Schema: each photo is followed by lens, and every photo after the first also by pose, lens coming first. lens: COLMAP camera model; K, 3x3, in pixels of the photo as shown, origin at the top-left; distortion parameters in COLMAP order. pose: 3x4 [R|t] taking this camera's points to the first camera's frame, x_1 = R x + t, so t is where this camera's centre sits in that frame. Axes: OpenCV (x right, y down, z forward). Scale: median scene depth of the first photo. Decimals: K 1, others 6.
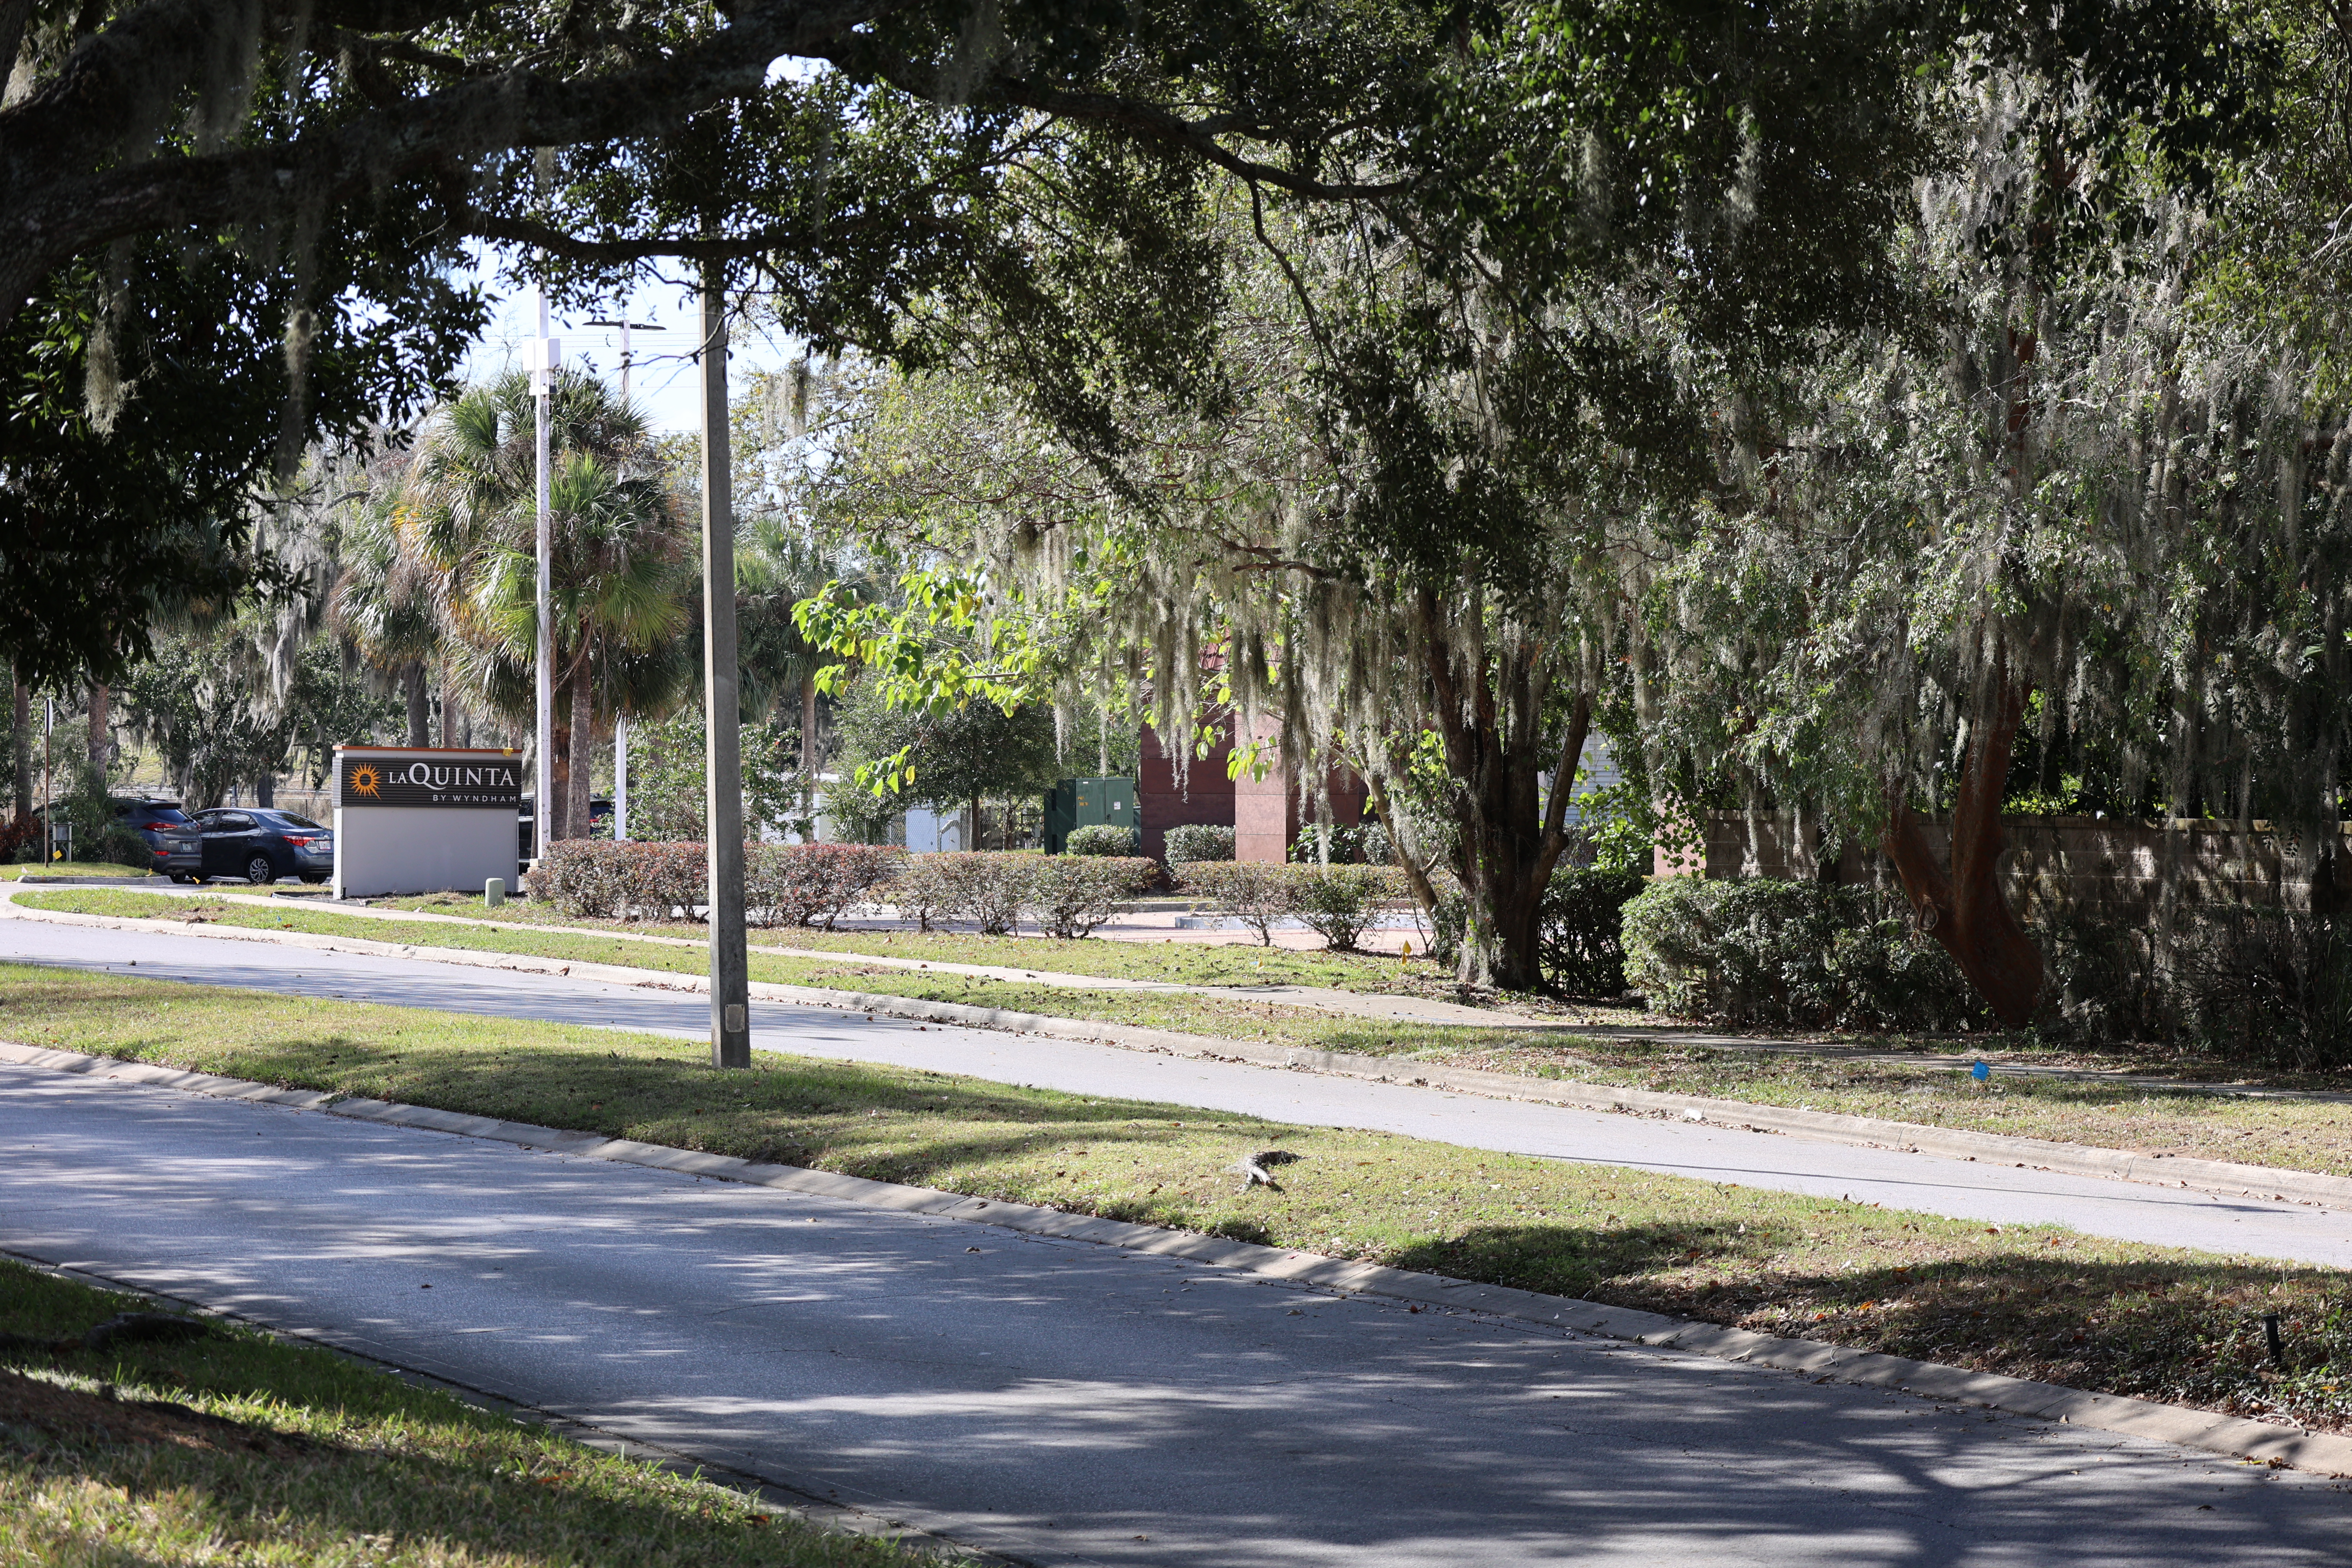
lens RADIAL K [[7763.6, 0, 1176.0], [0, 7763.6, 784.0], [0, 0, 1]] dist [-0.052816, -0.229469]
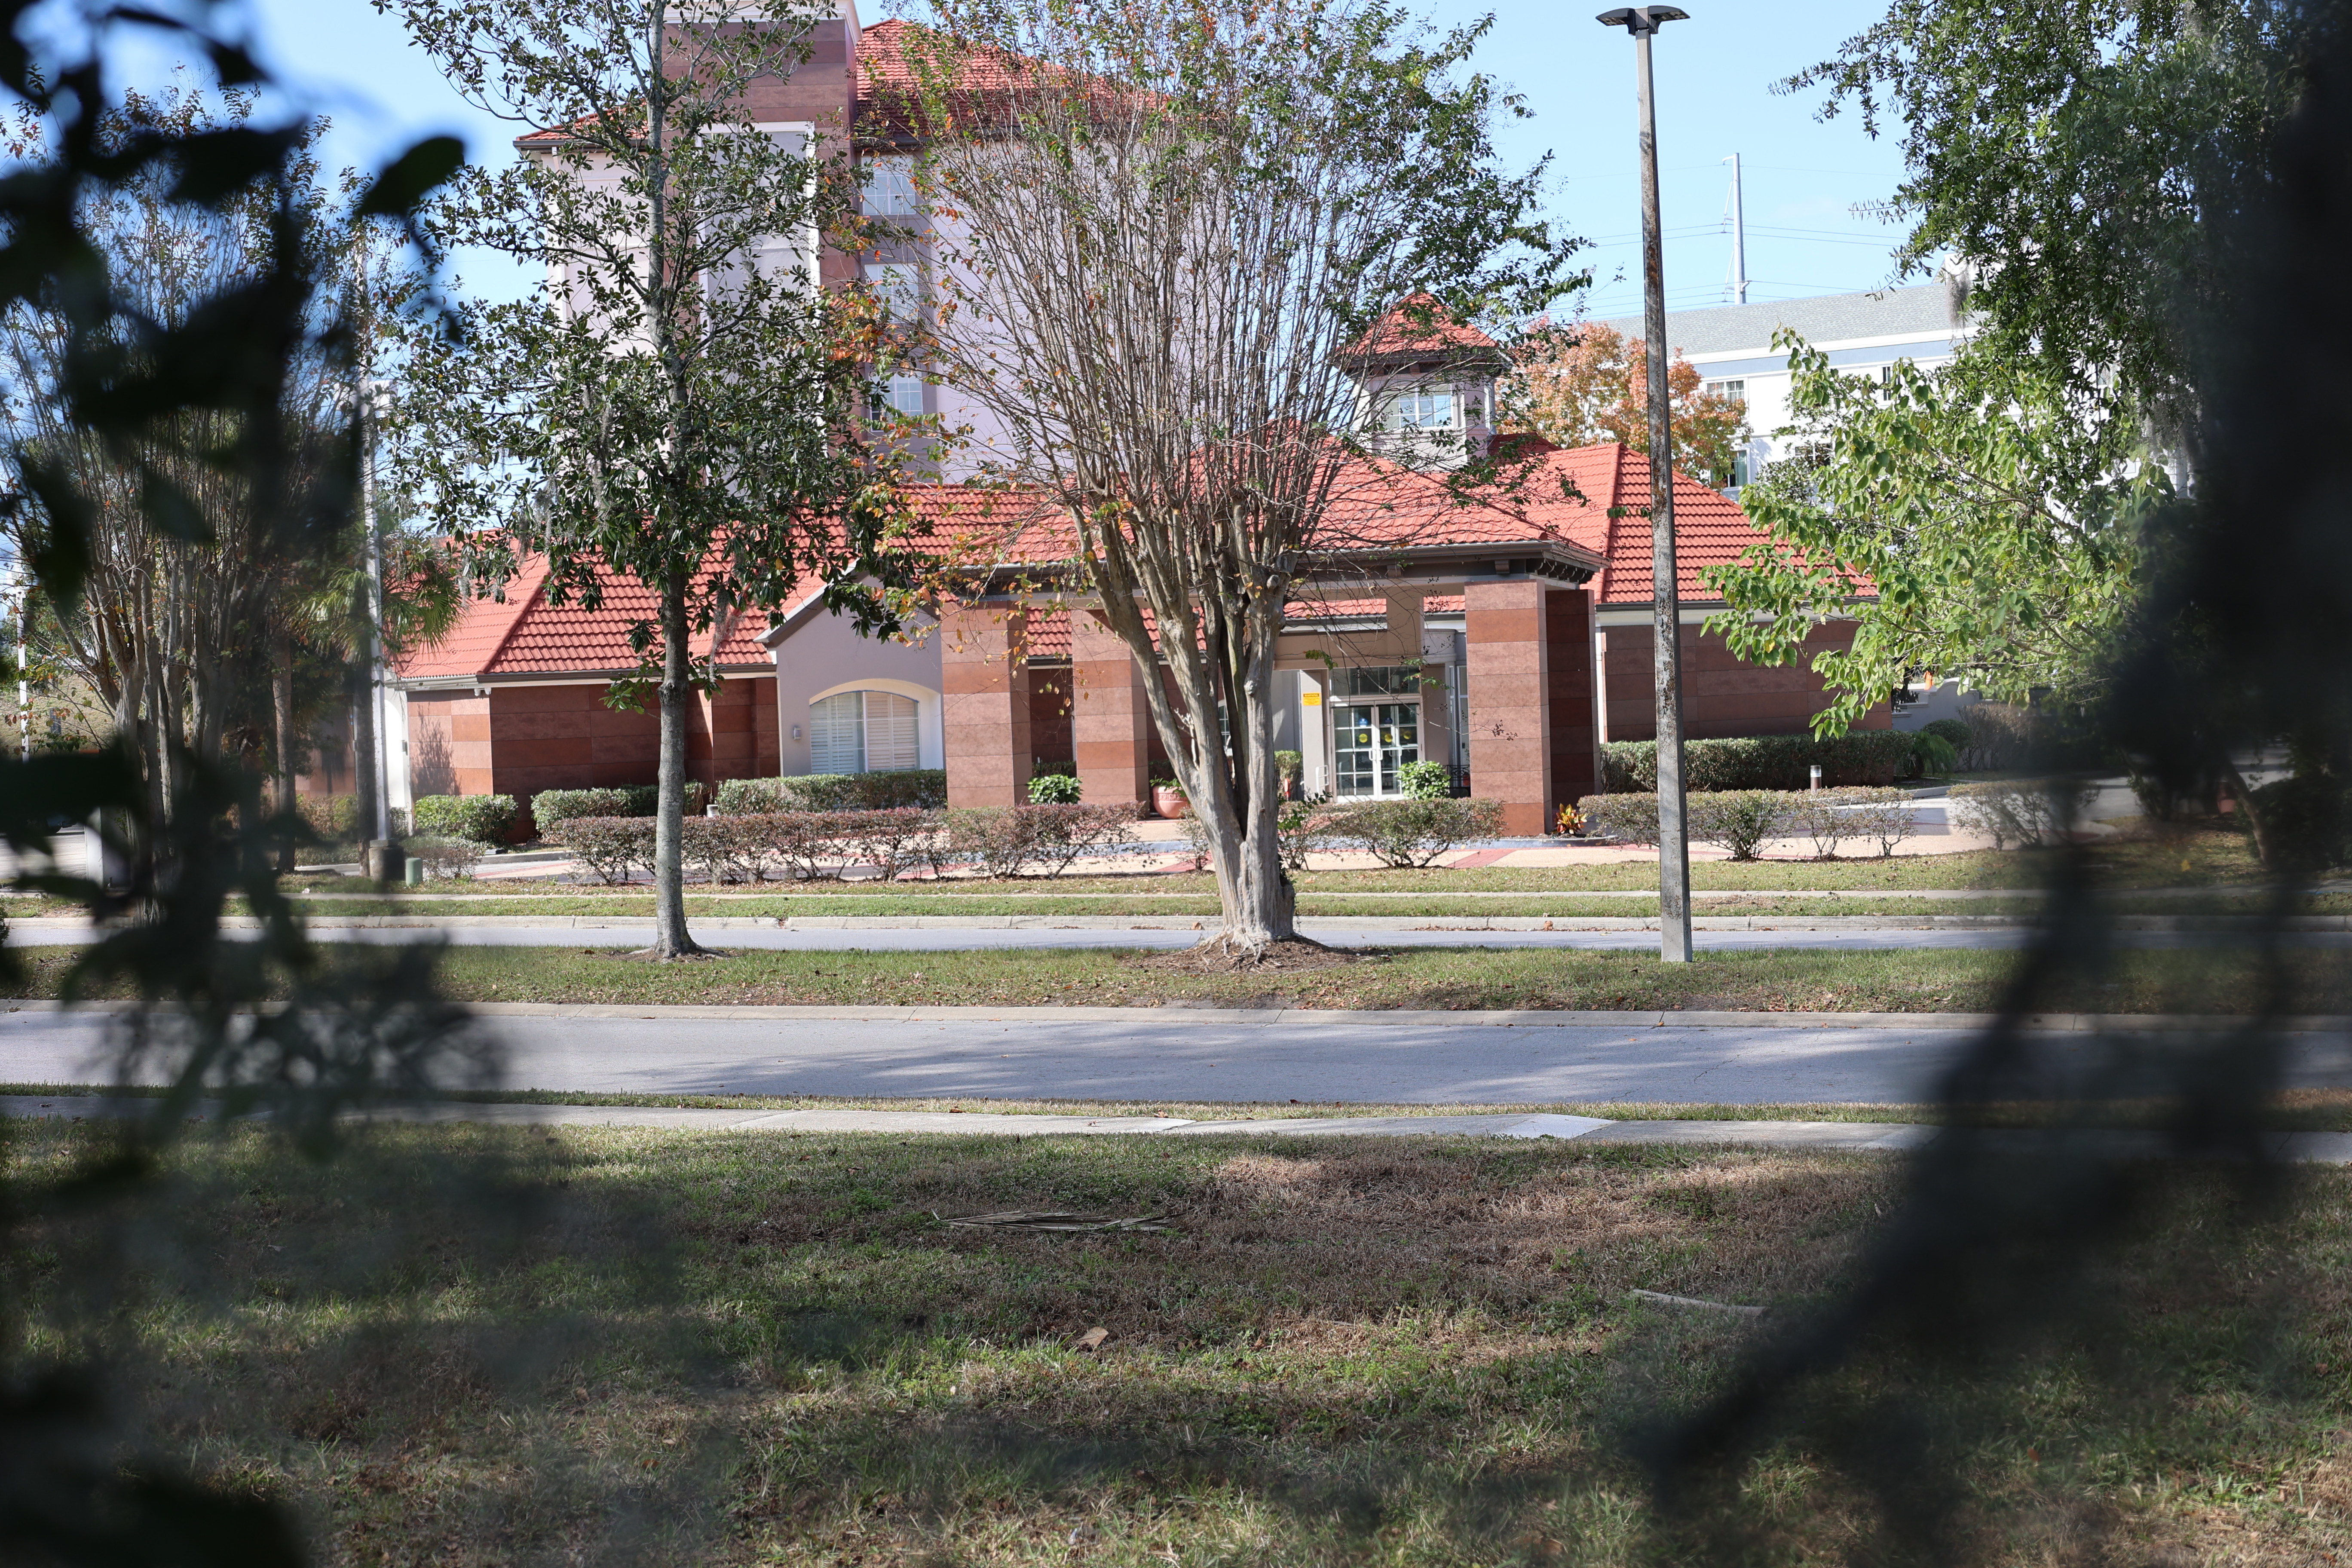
lens RADIAL K [[3439.7, 0, 1176.0], [0, 3439.7, 784.0], [0, 0, 1]] dist [0.016183, -0.000185]
pose [[0.730883, -0.046219, 0.680936, -0.330682], [0.040311, 0.998886, 0.024531, -0.006034], [-0.681311, 0.009520, 0.731932, 0.537213]]
